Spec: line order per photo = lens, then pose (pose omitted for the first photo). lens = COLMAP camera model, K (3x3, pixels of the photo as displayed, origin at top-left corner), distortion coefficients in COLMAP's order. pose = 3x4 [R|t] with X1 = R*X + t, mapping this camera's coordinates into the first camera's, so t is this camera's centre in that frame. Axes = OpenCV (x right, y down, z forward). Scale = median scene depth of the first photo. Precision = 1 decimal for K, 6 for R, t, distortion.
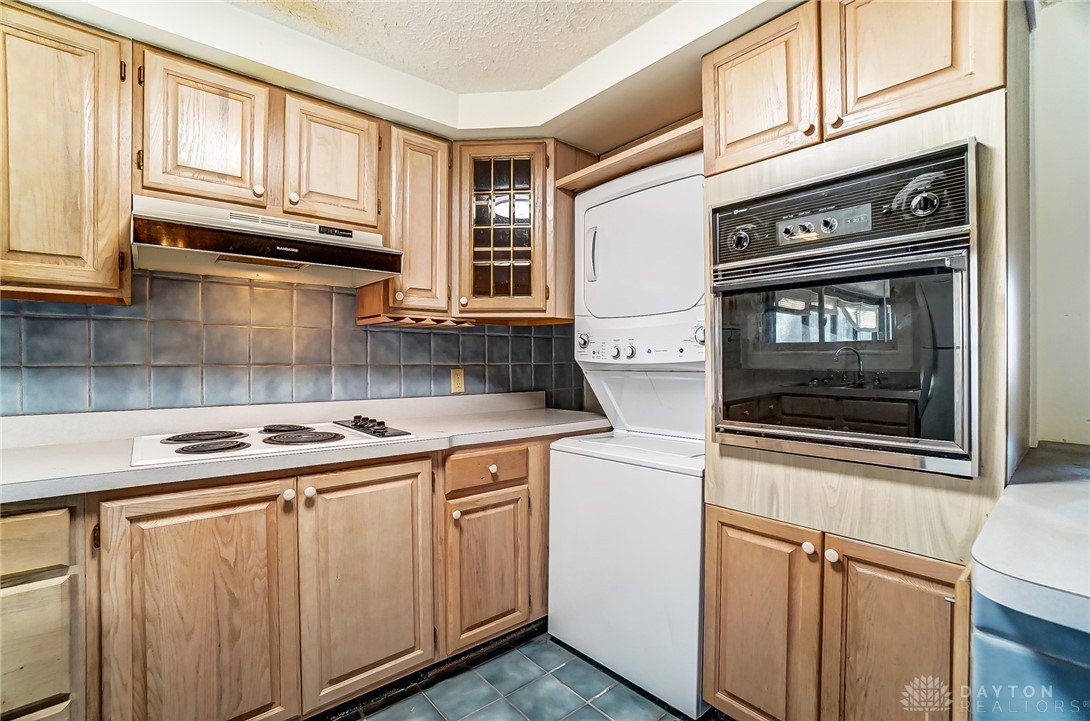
lens RADIAL K [[486.6, 0, 545.0], [0, 486.6, 360.5], [0, 0, 1]] dist [-0.066380, 0.023040]
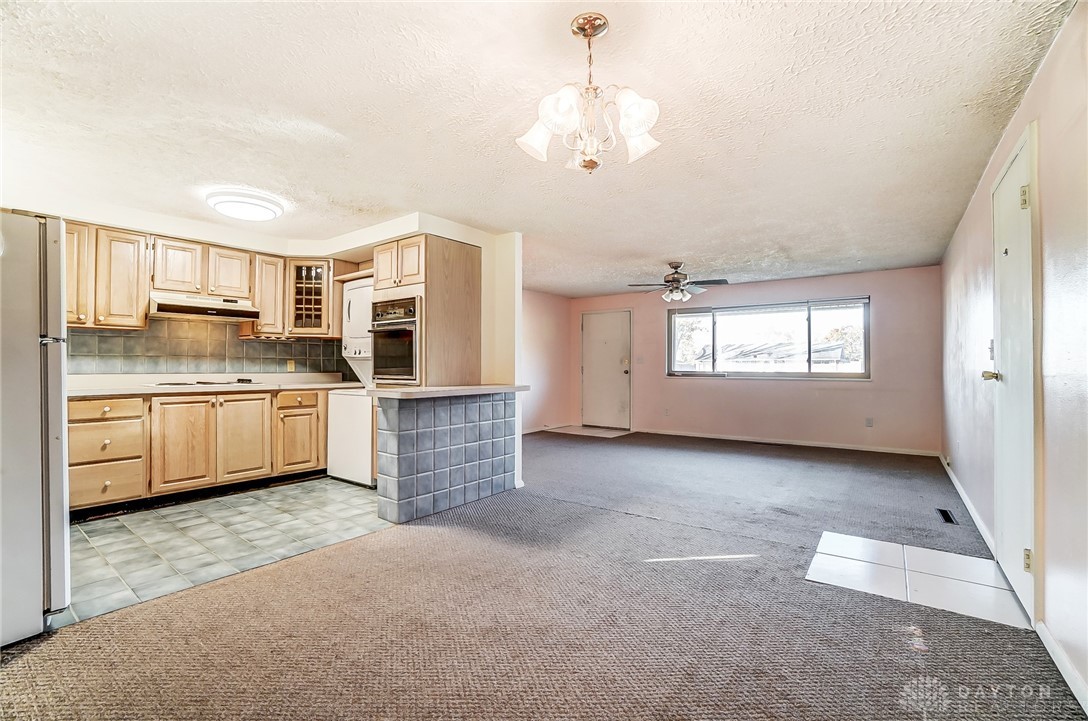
lens RADIAL K [[485.7, 0, 544.0], [0, 485.7, 360.5], [0, 0, 1]] dist [-0.066380, 0.023040]
pose [[0.976138, 0.006766, 0.217047, 0.597138], [-0.004757, 0.999941, -0.009779, 0.047044], [-0.217100, 0.008513, 0.976112, -1.687704]]
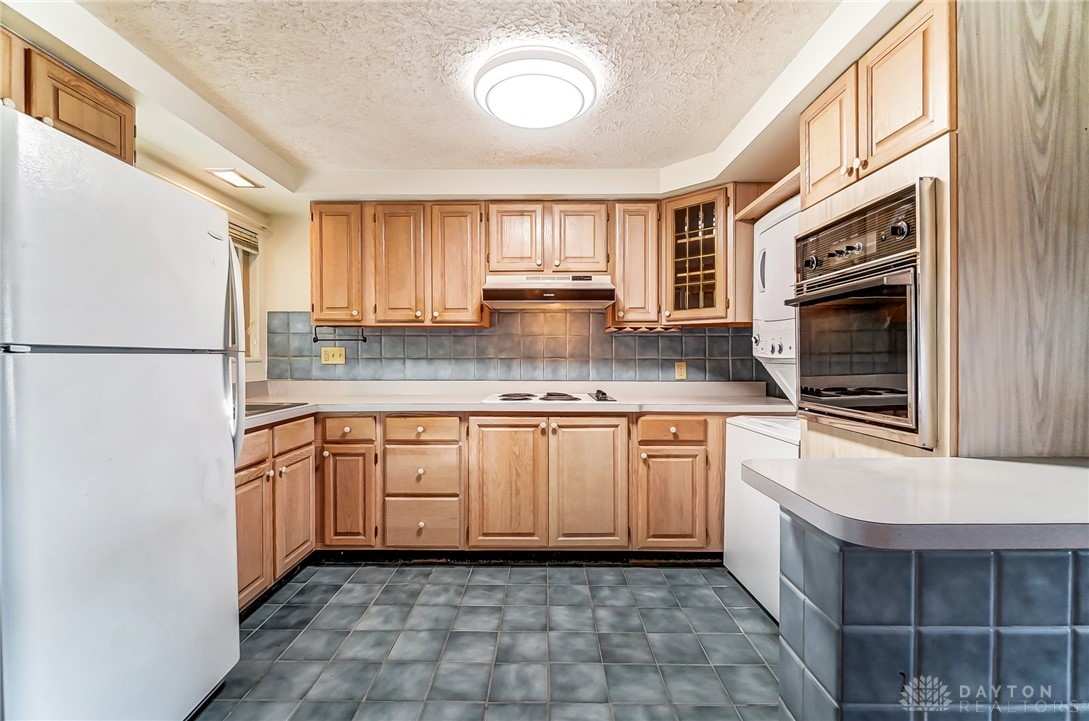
lens RADIAL K [[479.2, 0, 535.2], [0, 479.2, 359.5], [0, 0, 1]] dist [-0.002750, -0.000572]
pose [[0.751533, 0.005404, -0.659674, 0.549556], [-0.000469, 0.999971, 0.007657, 0.001483], [0.659696, -0.005445, 0.751513, -0.365425]]
